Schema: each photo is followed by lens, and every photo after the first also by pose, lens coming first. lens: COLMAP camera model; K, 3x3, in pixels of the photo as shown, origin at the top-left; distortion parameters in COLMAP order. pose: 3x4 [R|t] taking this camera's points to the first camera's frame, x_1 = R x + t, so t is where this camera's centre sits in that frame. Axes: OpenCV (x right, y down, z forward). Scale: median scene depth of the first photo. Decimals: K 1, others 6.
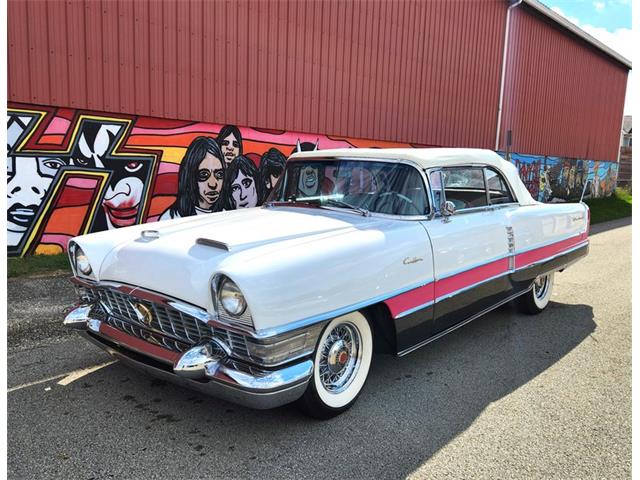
lens RADIAL K [[556.7, 0, 321.7], [0, 556.7, 247.0], [0, 0, 1]] dist [0.013047, -0.049800]
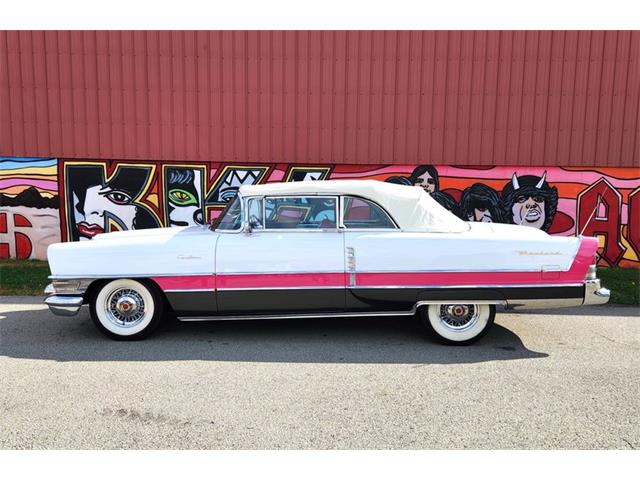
lens RADIAL K [[556.7, 0, 310.2], [0, 556.7, 263.8], [0, 0, 1]] dist [0.013047, -0.049800]
pose [[0.617840, 0.069043, -0.783267, 0.595312], [-0.103197, 0.994641, 0.006274, -0.000528], [0.779503, 0.076954, 0.621654, 0.123492]]
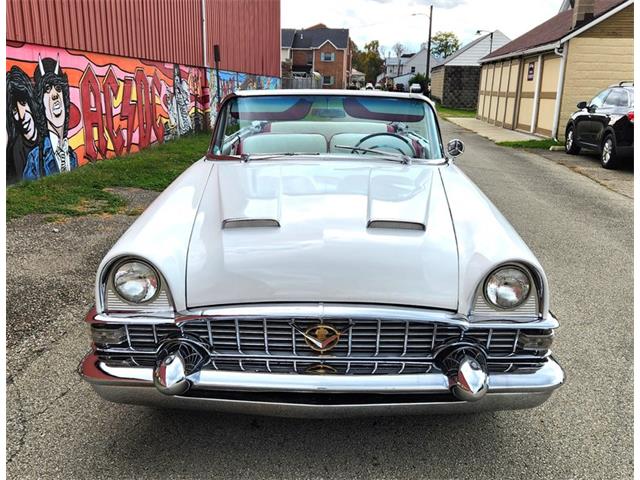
lens RADIAL K [[556.7, 0, 317.3], [0, 556.7, 236.5], [0, 0, 1]] dist [0.013047, -0.049800]
pose [[0.798624, -0.164367, 0.578950, -0.250871], [0.087024, 0.983411, 0.159151, -0.038331], [-0.595505, -0.076720, 0.799680, 0.155930]]
